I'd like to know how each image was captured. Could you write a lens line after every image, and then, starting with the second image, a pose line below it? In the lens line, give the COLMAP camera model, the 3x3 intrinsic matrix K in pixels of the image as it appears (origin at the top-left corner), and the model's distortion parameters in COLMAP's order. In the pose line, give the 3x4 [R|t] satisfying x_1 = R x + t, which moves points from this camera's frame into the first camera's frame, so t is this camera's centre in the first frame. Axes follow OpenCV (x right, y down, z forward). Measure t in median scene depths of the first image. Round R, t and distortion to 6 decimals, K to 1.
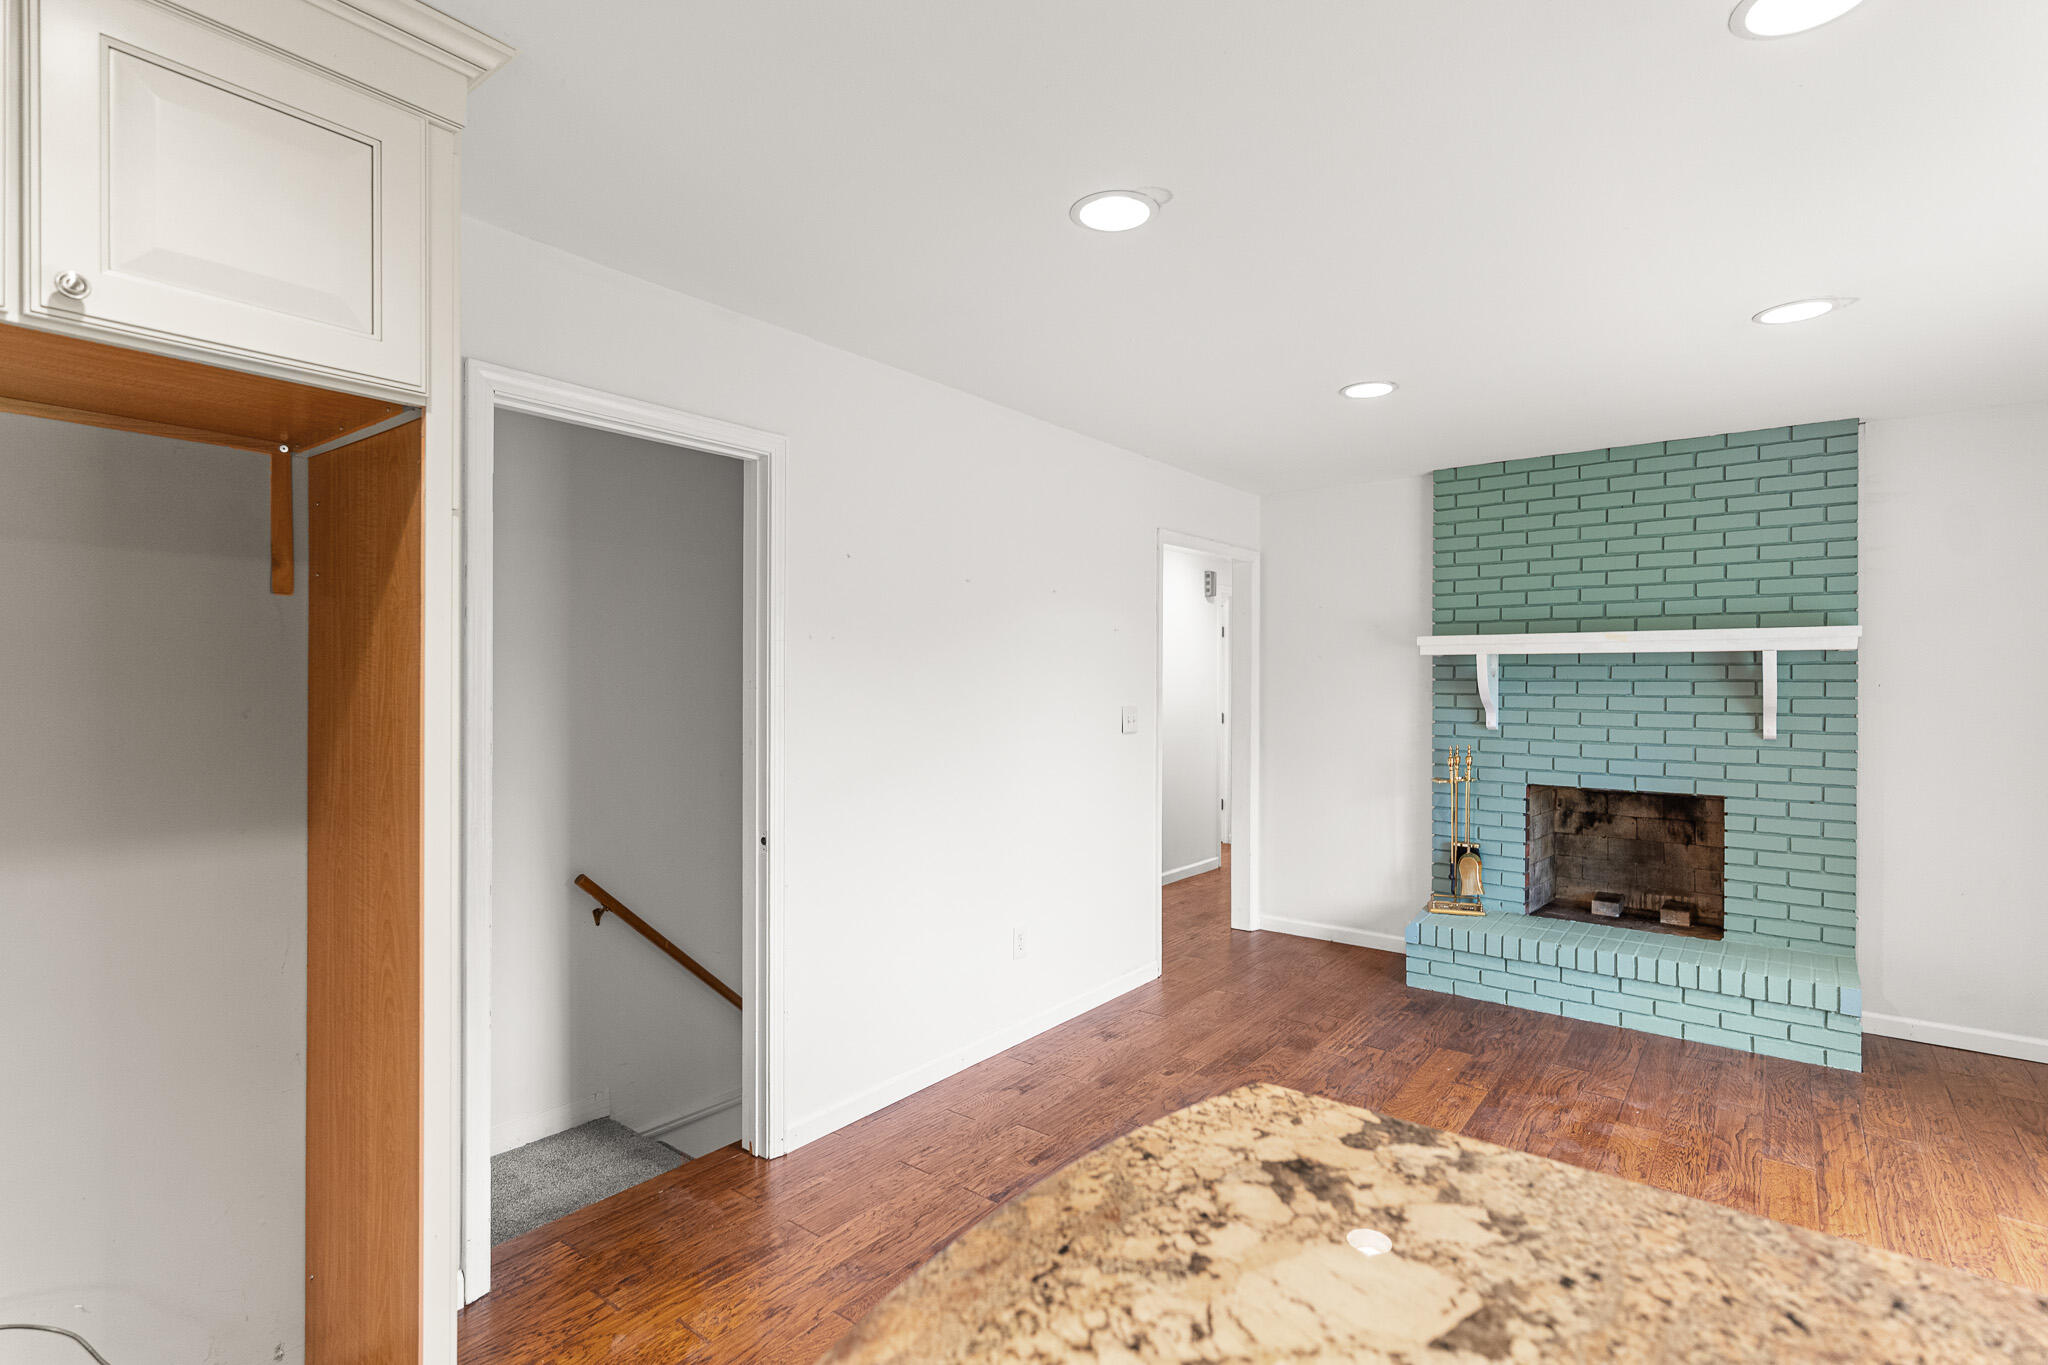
lens RADIAL K [[983.2, 0, 1027.1], [0, 983.2, 678.5], [0, 0, 1]] dist [0.000745, 0.000382]
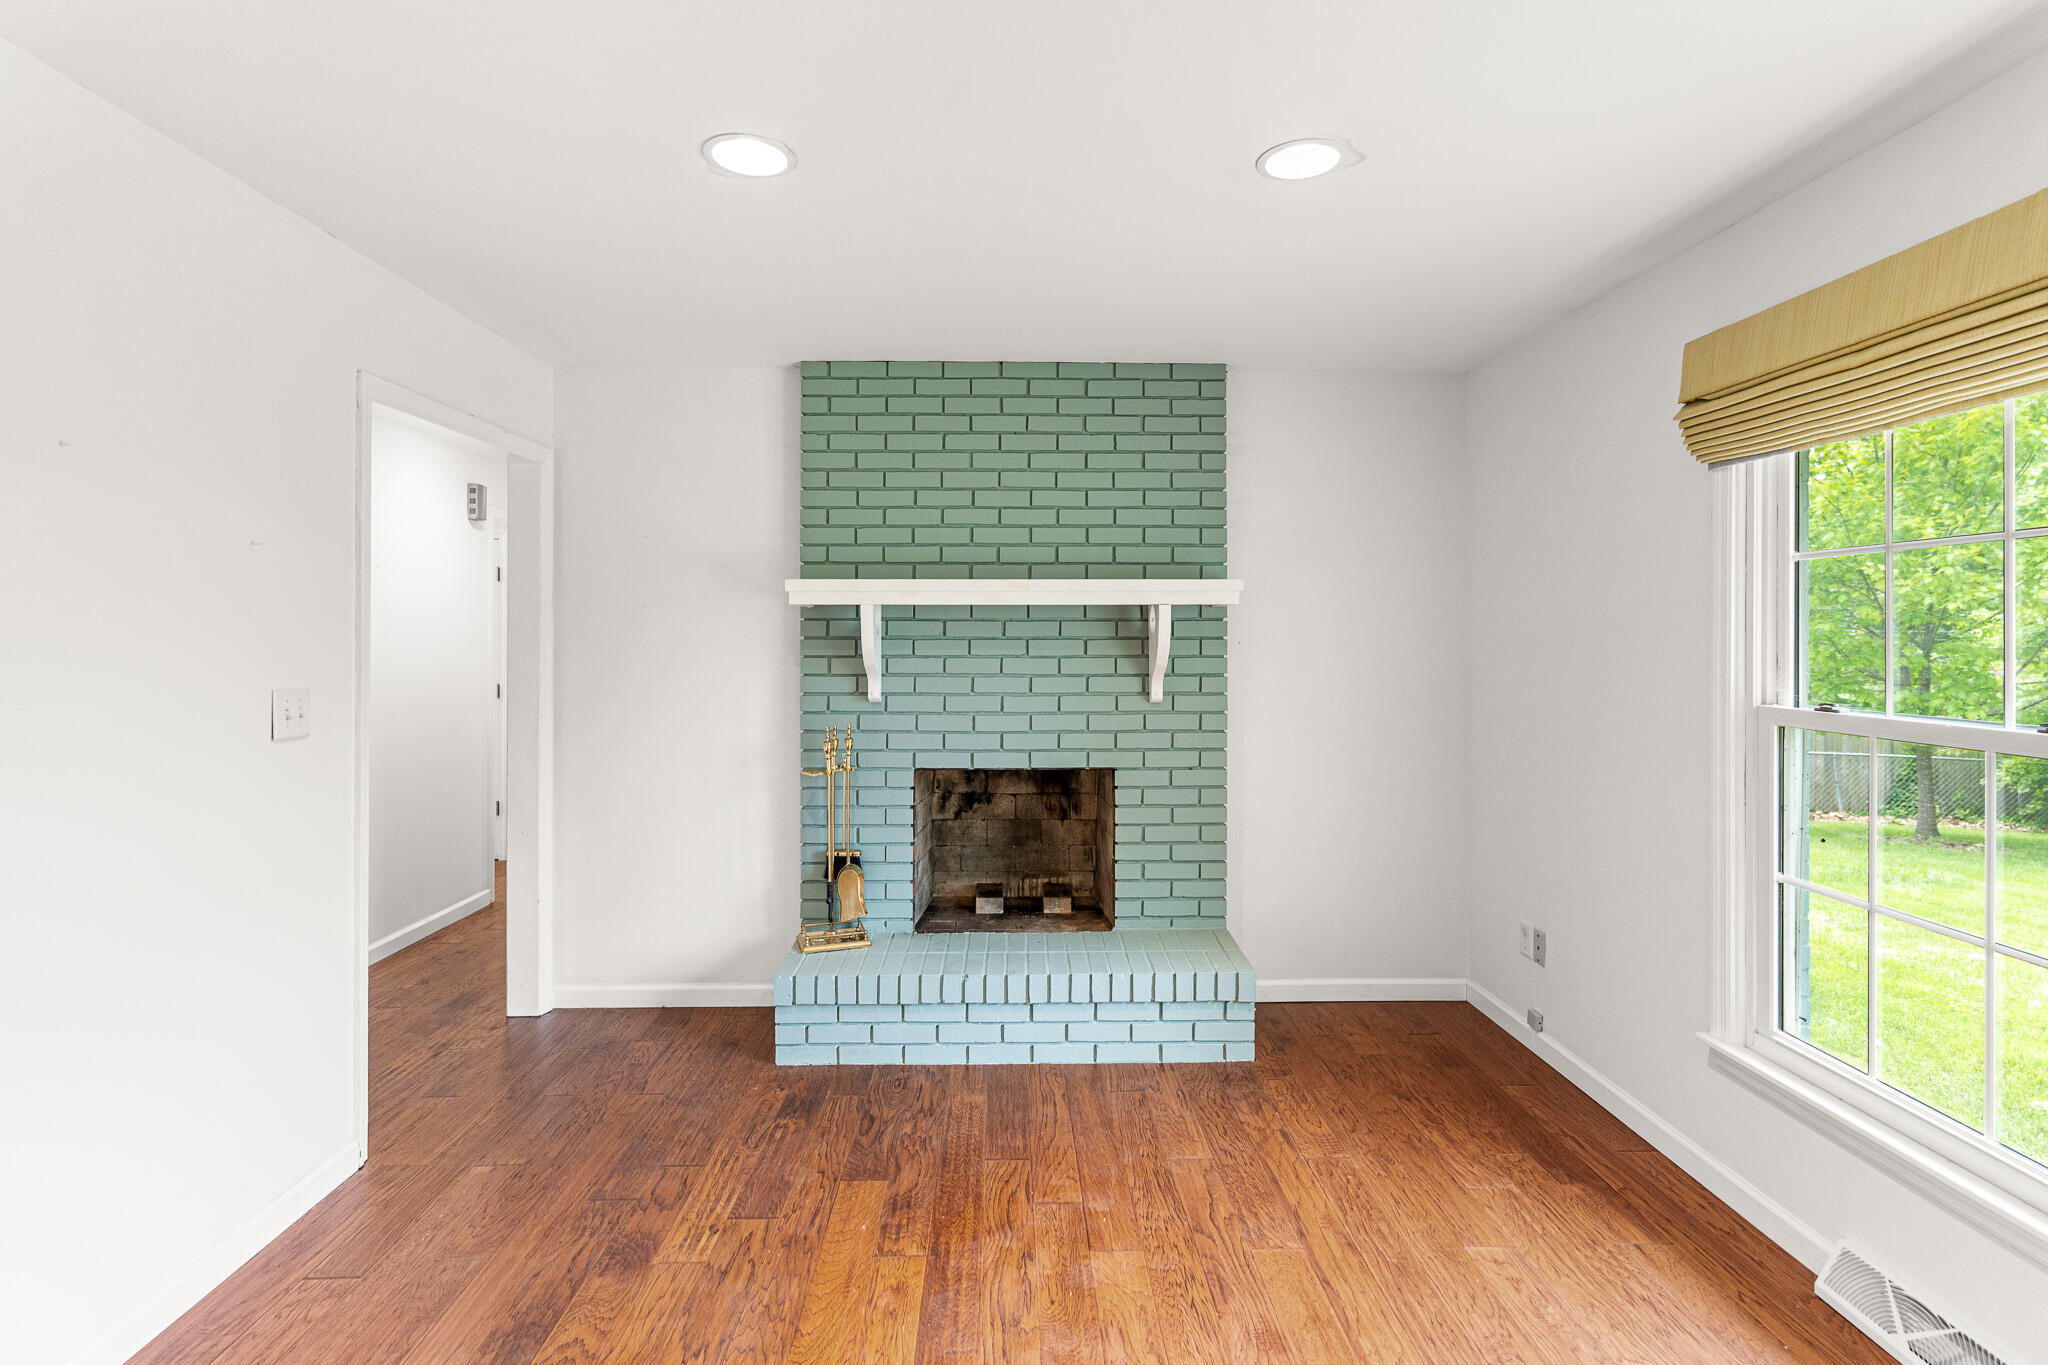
lens RADIAL K [[991.7, 0, 1024.6], [0, 991.7, 637.5], [0, 0, 1]] dist [0.000846, 0.000735]
pose [[0.778934, -0.001564, 0.627104, 0.075345], [0.001631, 0.999999, 0.000468, 0.000881], [-0.627104, 0.000658, 0.778935, 0.325791]]
